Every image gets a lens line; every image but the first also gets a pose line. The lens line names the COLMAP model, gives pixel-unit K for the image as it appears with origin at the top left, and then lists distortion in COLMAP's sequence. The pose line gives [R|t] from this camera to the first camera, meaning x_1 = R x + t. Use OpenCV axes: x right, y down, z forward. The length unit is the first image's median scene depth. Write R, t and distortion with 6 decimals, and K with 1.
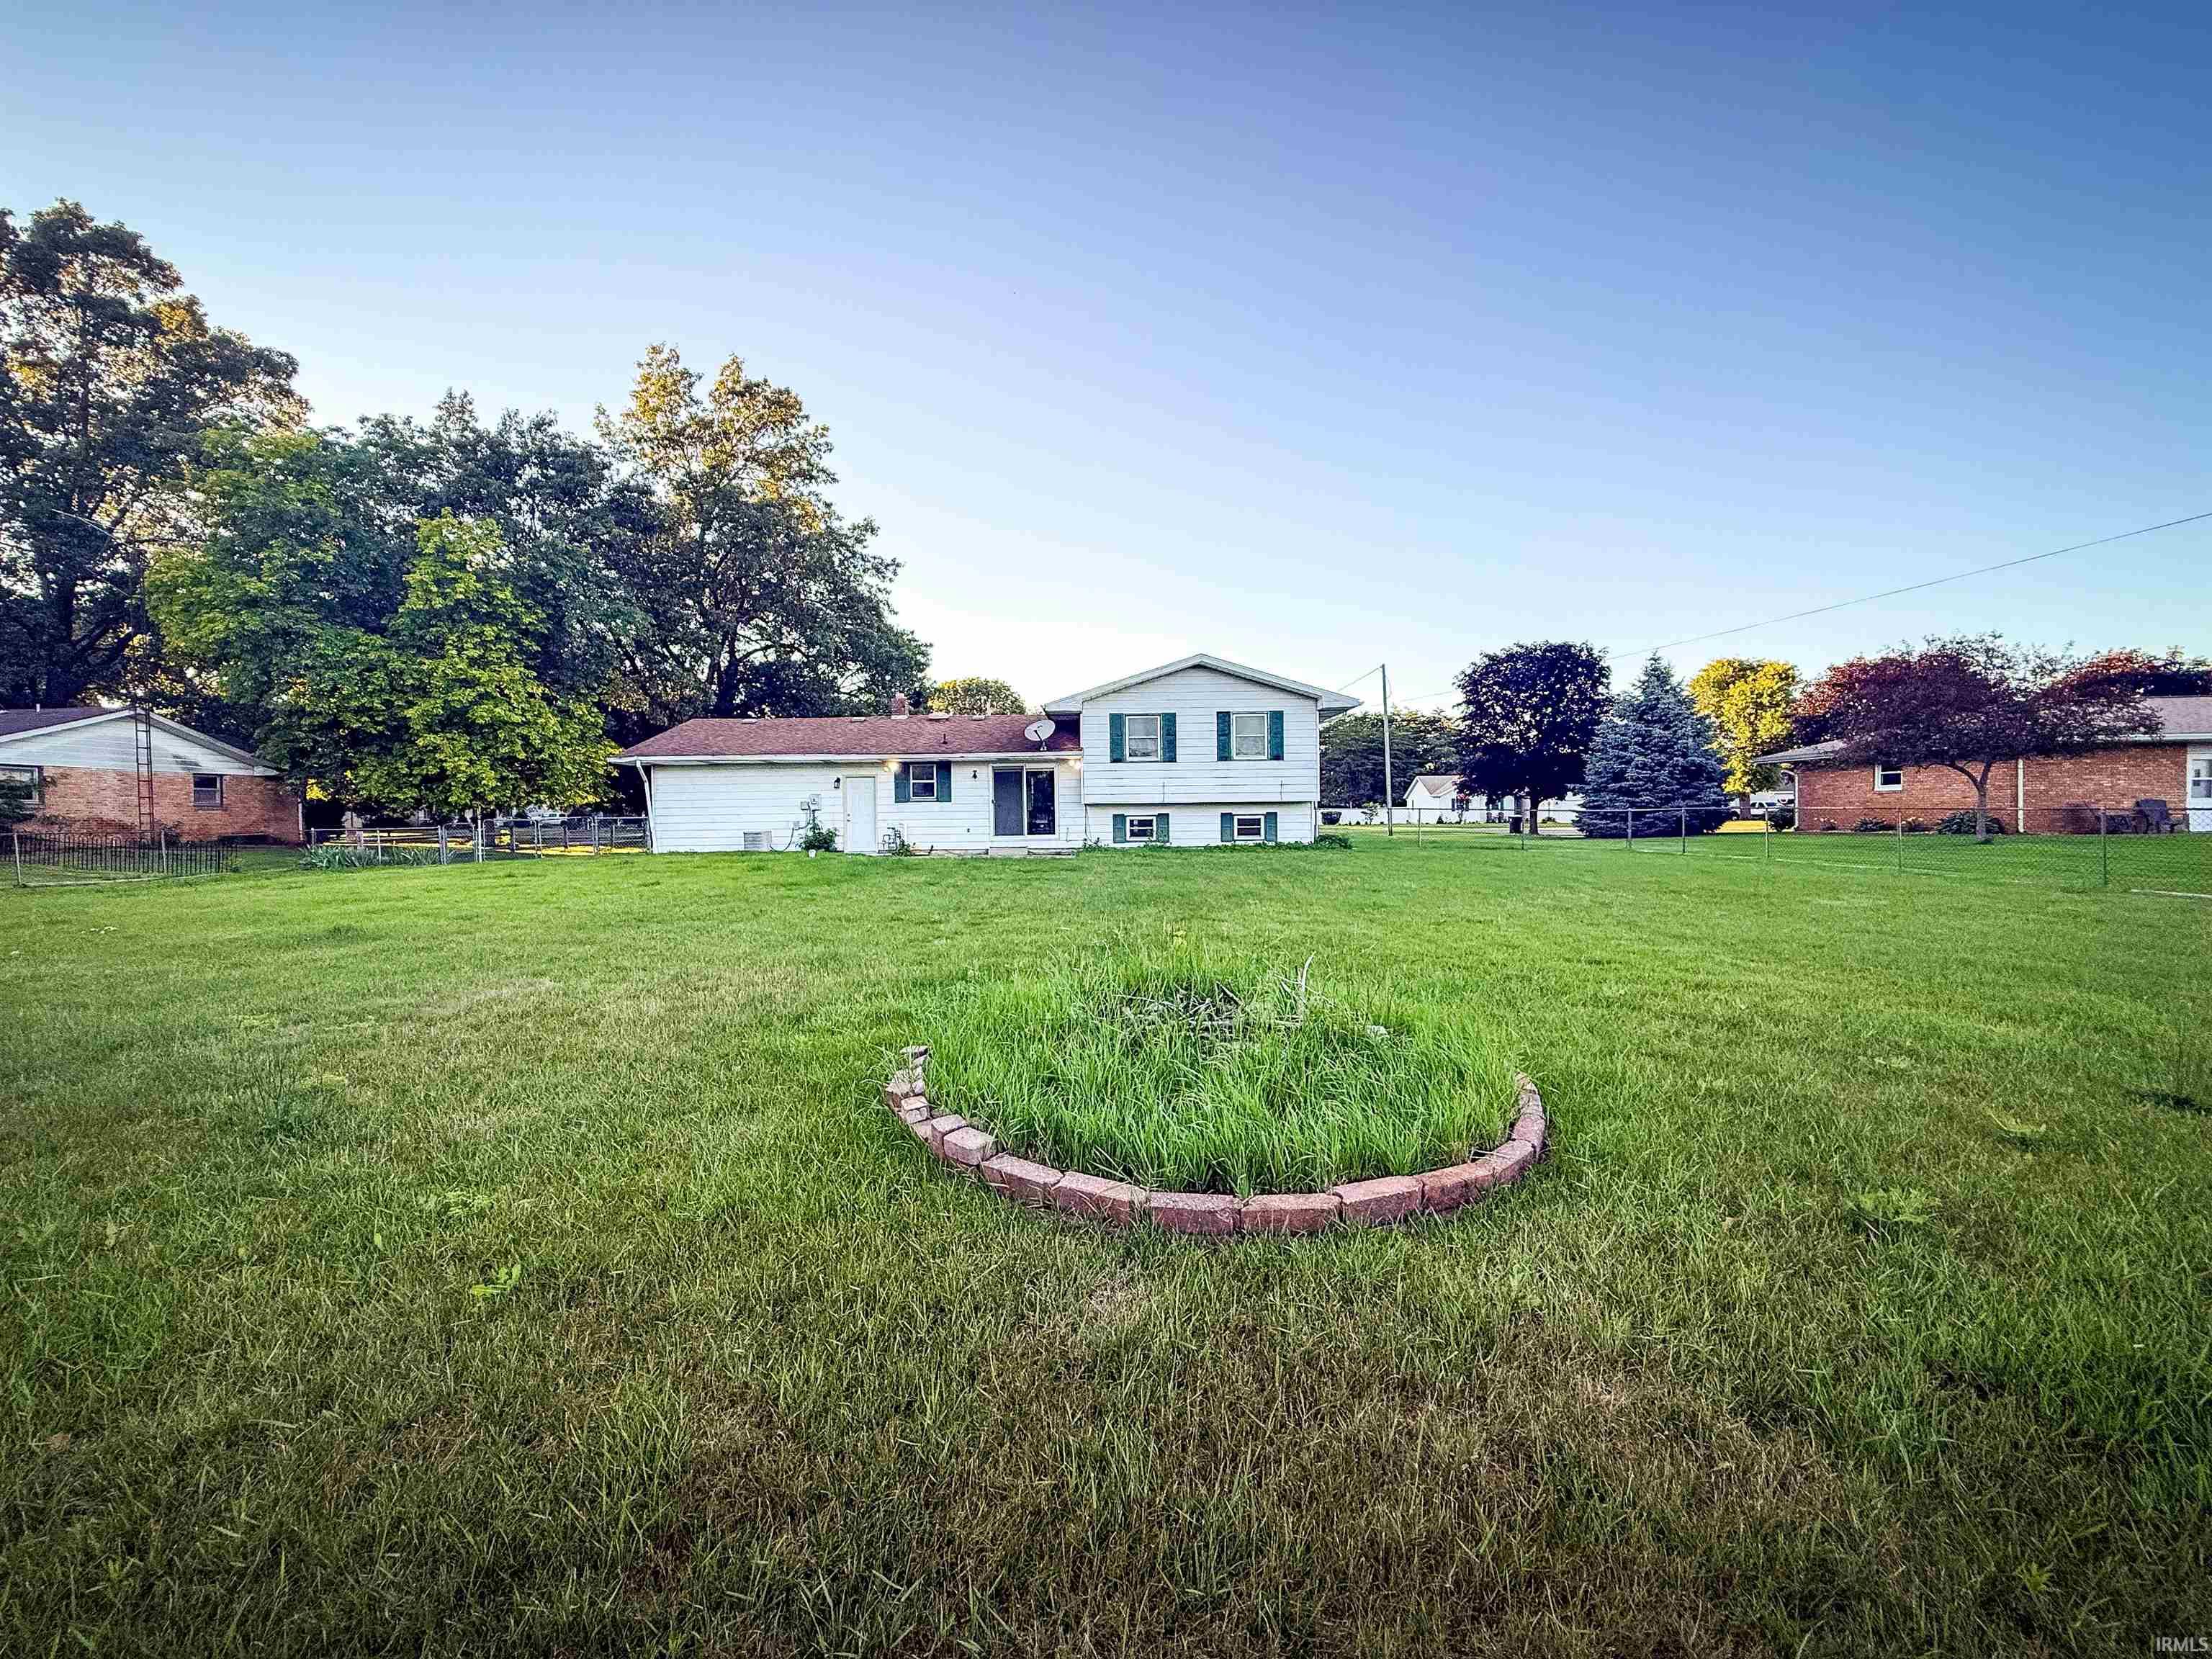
lens RADIAL K [[877.2, 0, 1105.4], [0, 877.2, 829.4], [0, 0, 1]] dist [-0.001221, -0.000087]
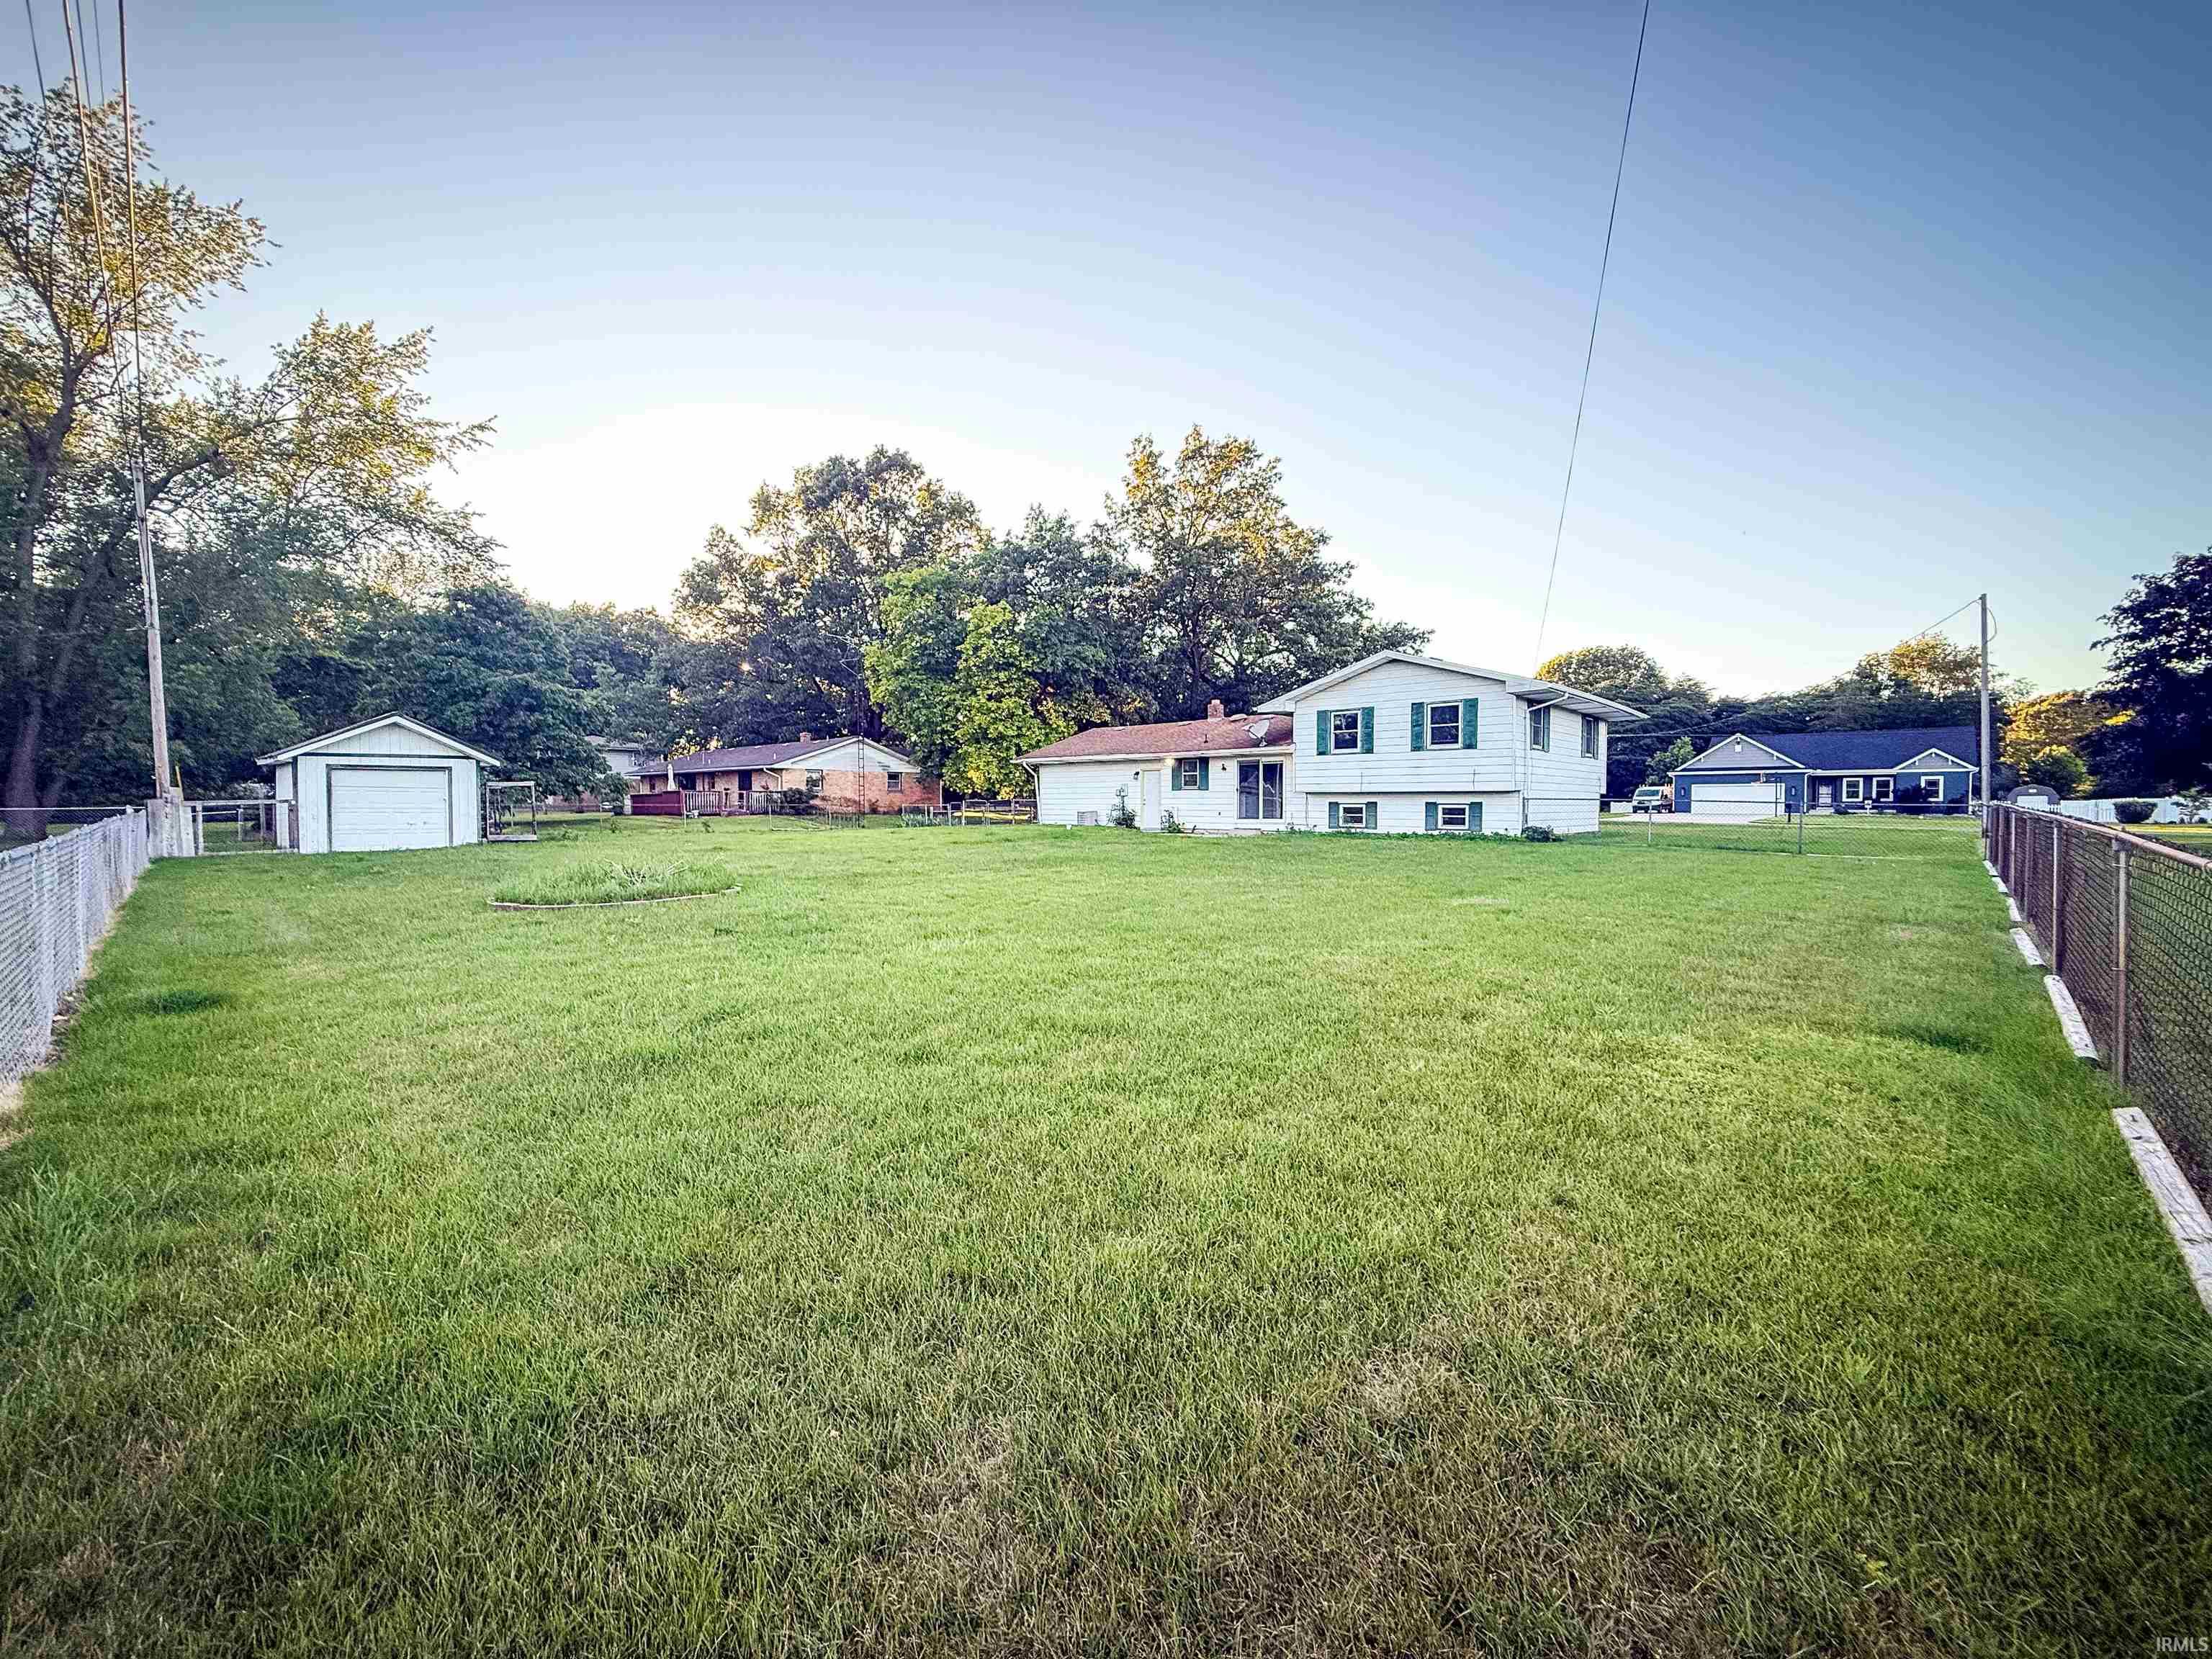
lens RADIAL K [[877.2, 0, 1097.3], [0, 877.2, 820.4], [0, 0, 1]] dist [-0.001221, -0.000087]
pose [[0.737179, 0.025893, -0.675201, 0.534445], [-0.018076, 0.999664, 0.018601, -0.009143], [0.675456, -0.001508, 0.737399, -0.006008]]
